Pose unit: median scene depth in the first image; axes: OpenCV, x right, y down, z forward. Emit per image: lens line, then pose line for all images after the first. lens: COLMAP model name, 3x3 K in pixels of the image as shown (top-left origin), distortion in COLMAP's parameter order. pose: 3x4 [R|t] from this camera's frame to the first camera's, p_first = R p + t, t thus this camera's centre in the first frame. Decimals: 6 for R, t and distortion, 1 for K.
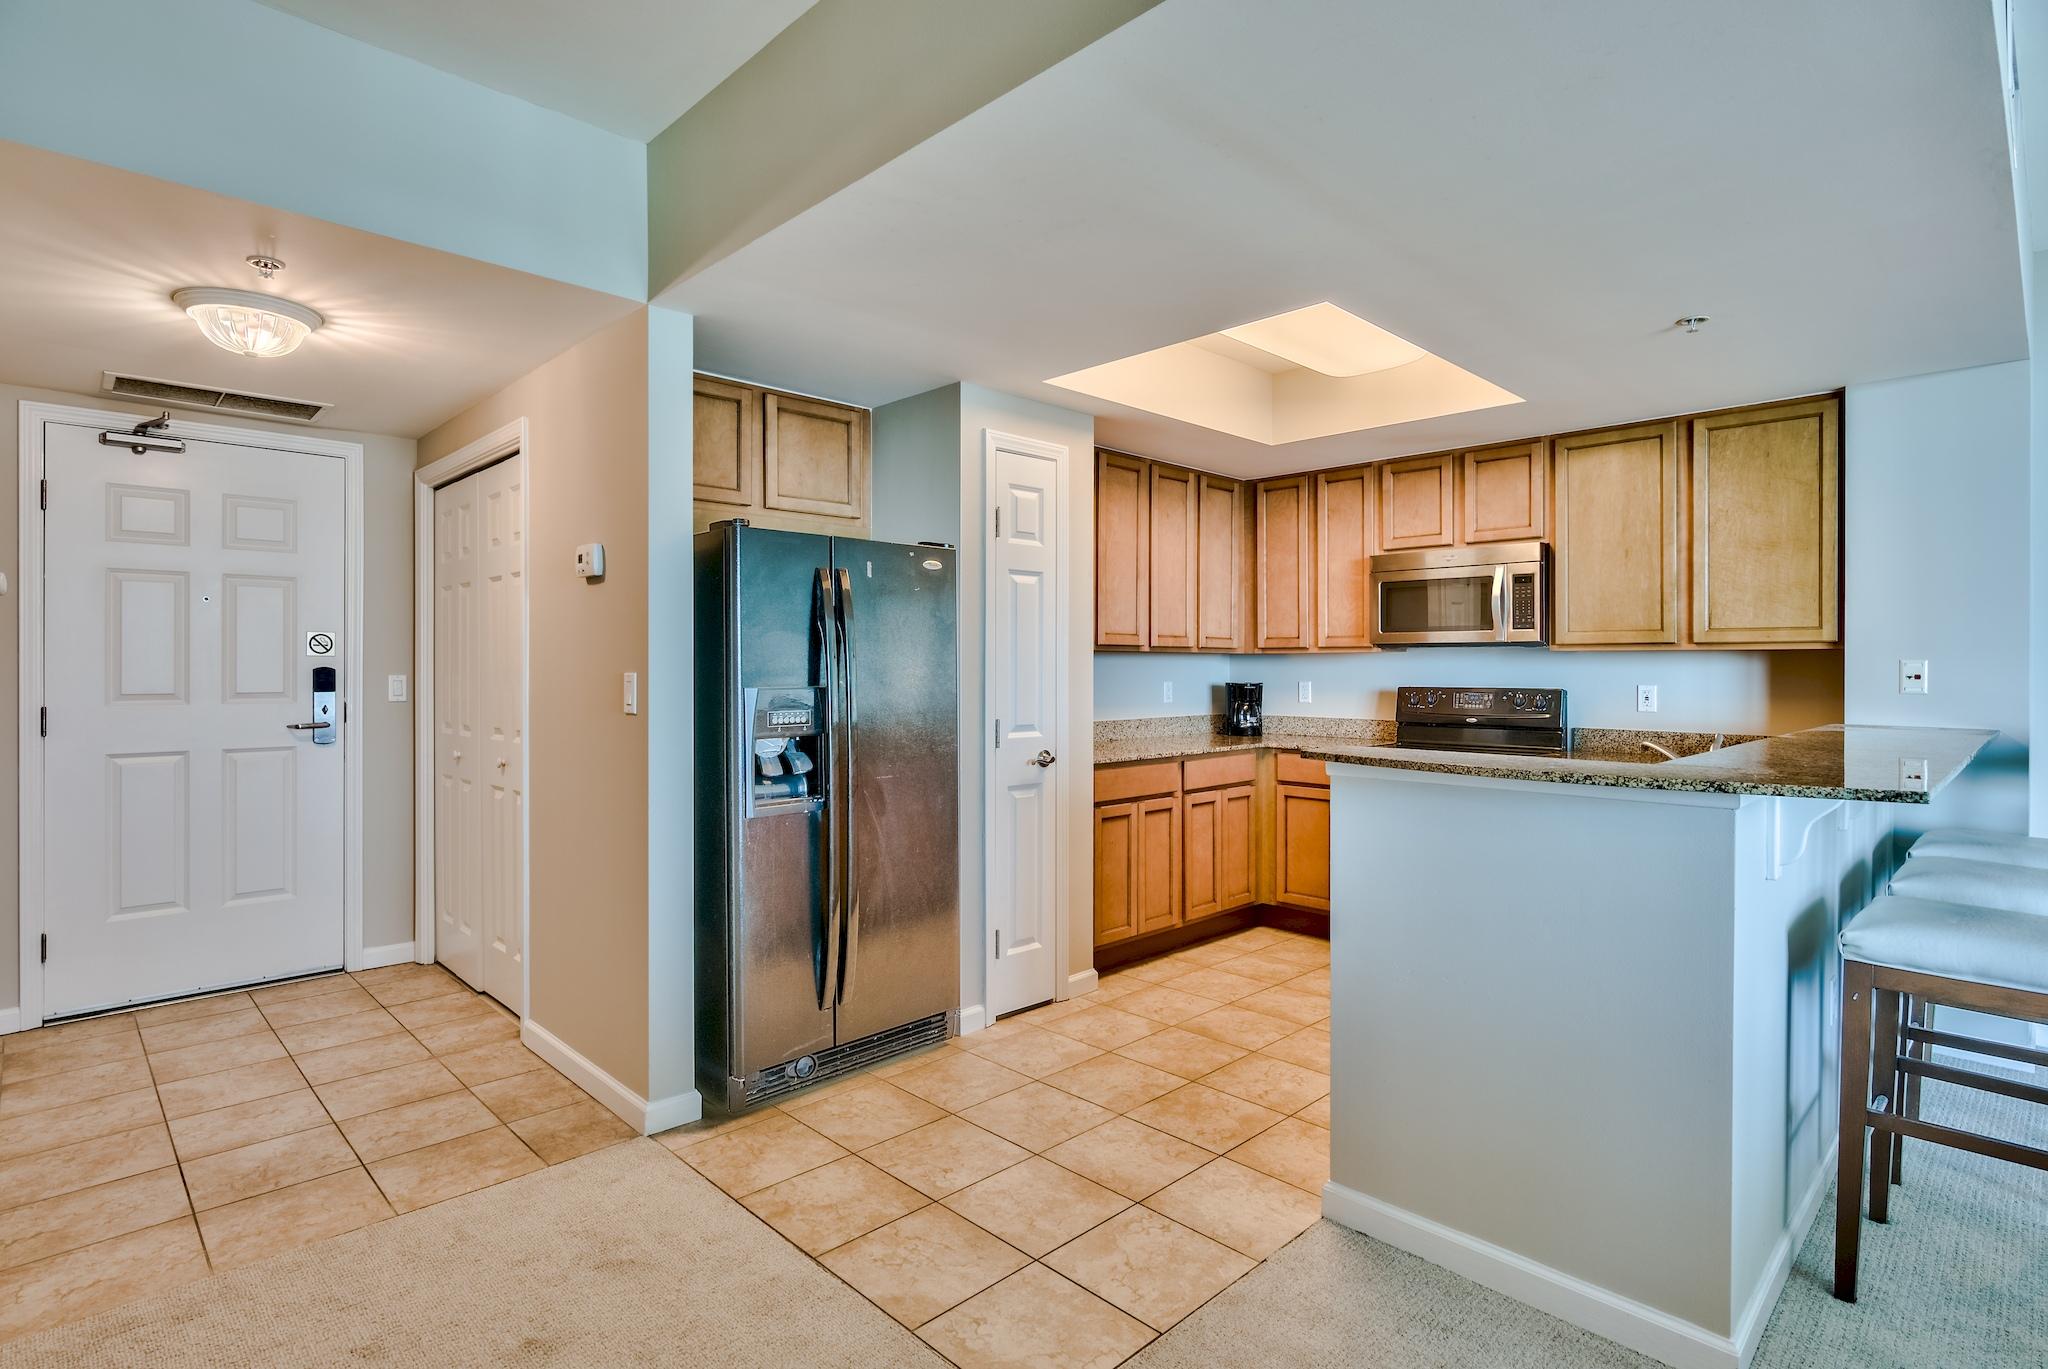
lens RADIAL K [[1015.8, 0, 1041.3], [0, 1015.8, 660.9], [0, 0, 1]] dist [-0.000495, -0.000706]
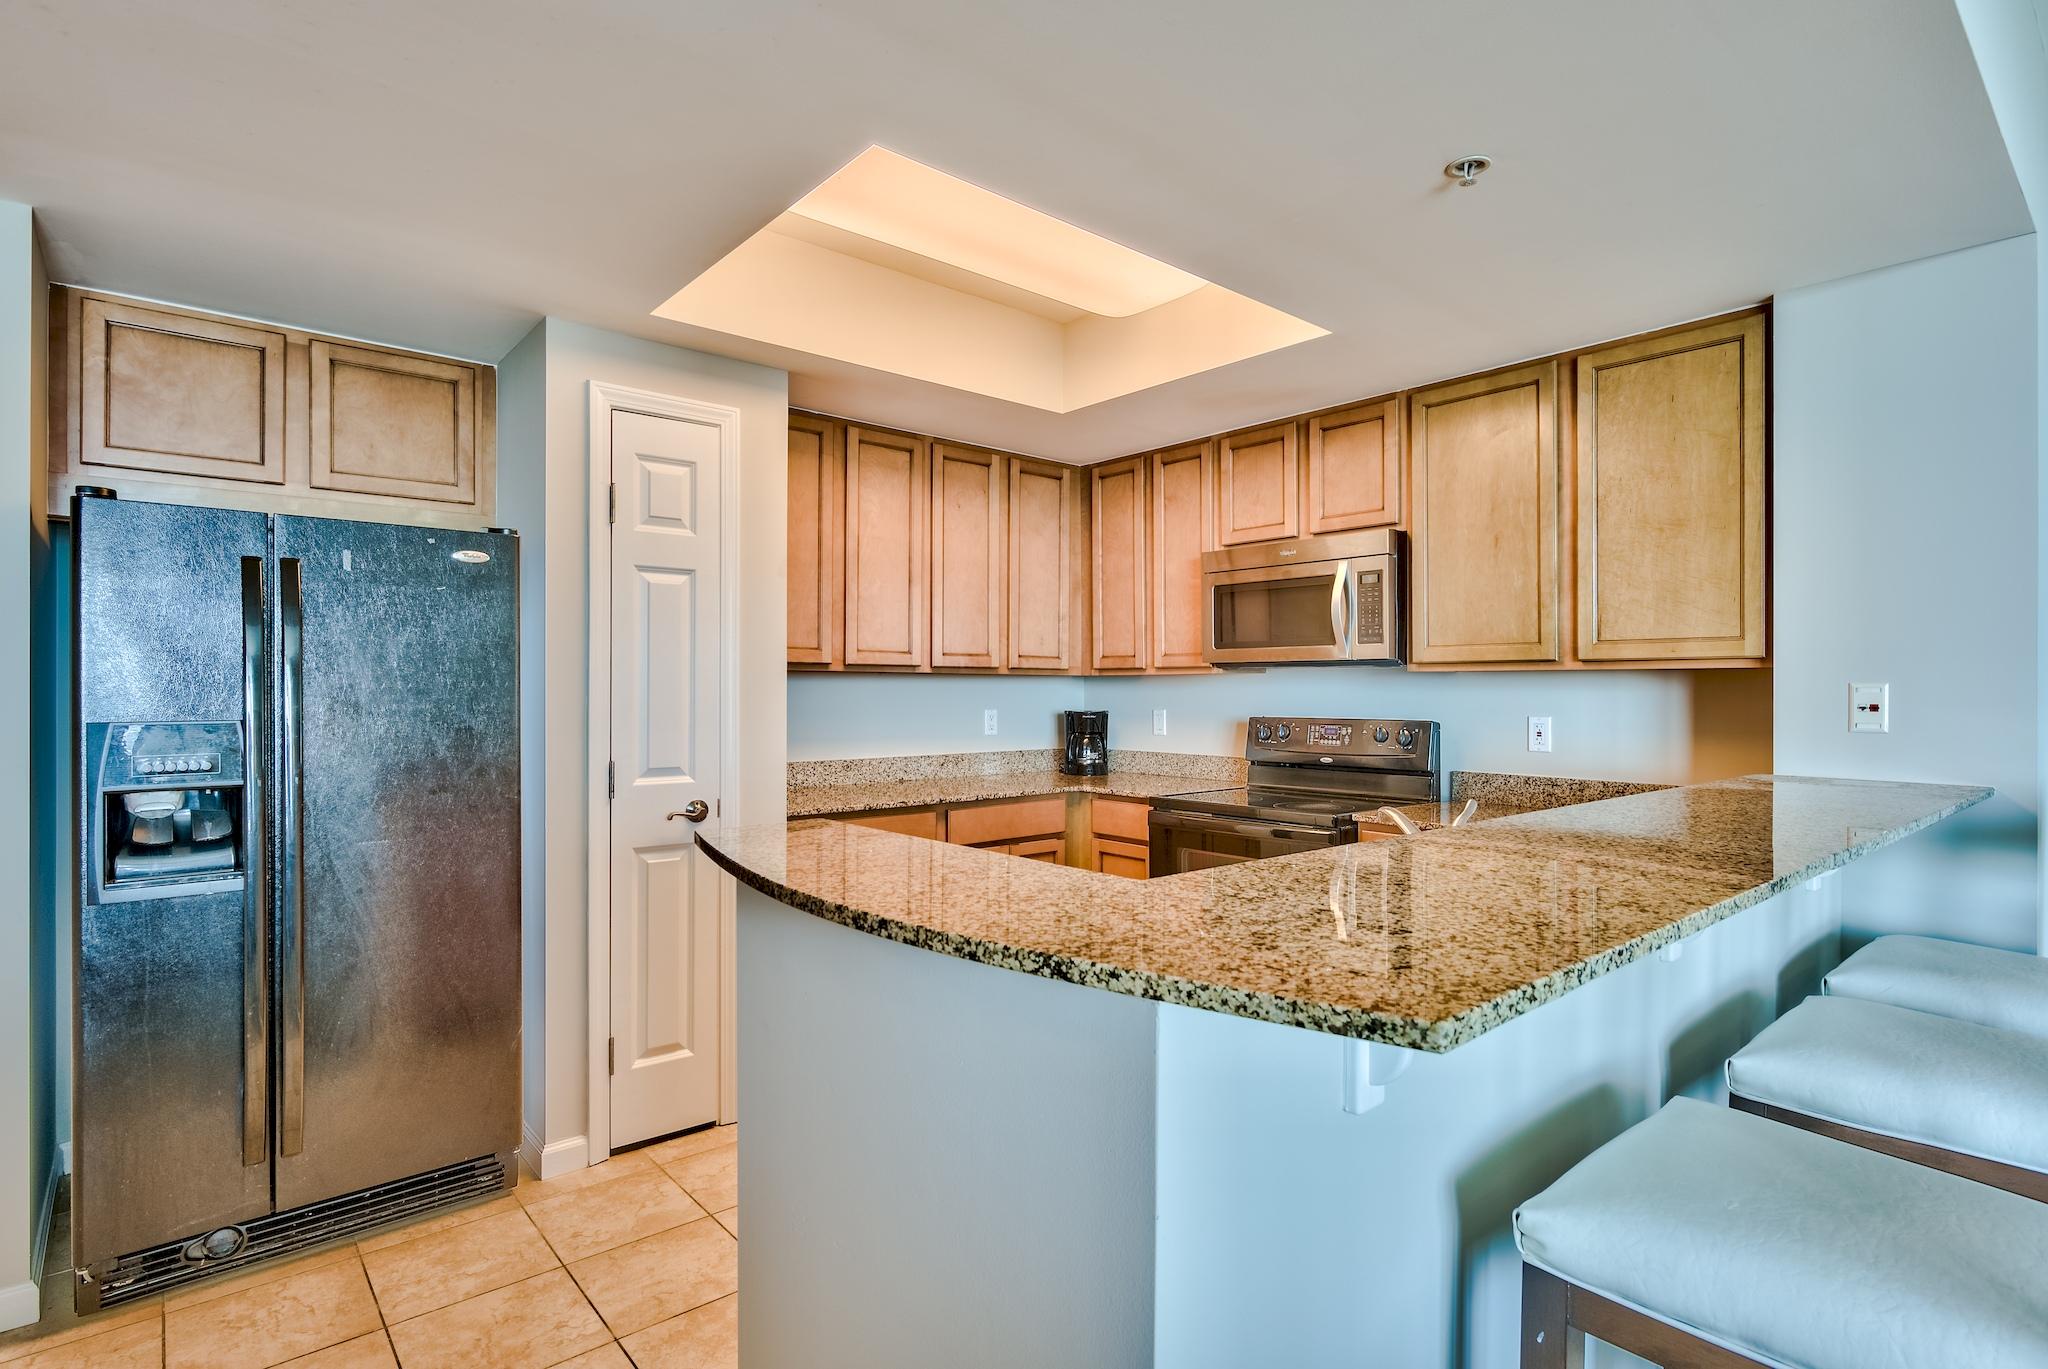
lens RADIAL K [[1010.8, 0, 1031.5], [0, 1010.8, 679.7], [0, 0, 1]] dist [-0.001125, -0.000785]
pose [[0.997415, -0.000329, -0.071855, 0.278566], [0.000004, 0.999990, -0.004516, -0.000183], [0.071855, 0.004504, 0.997405, 0.224858]]
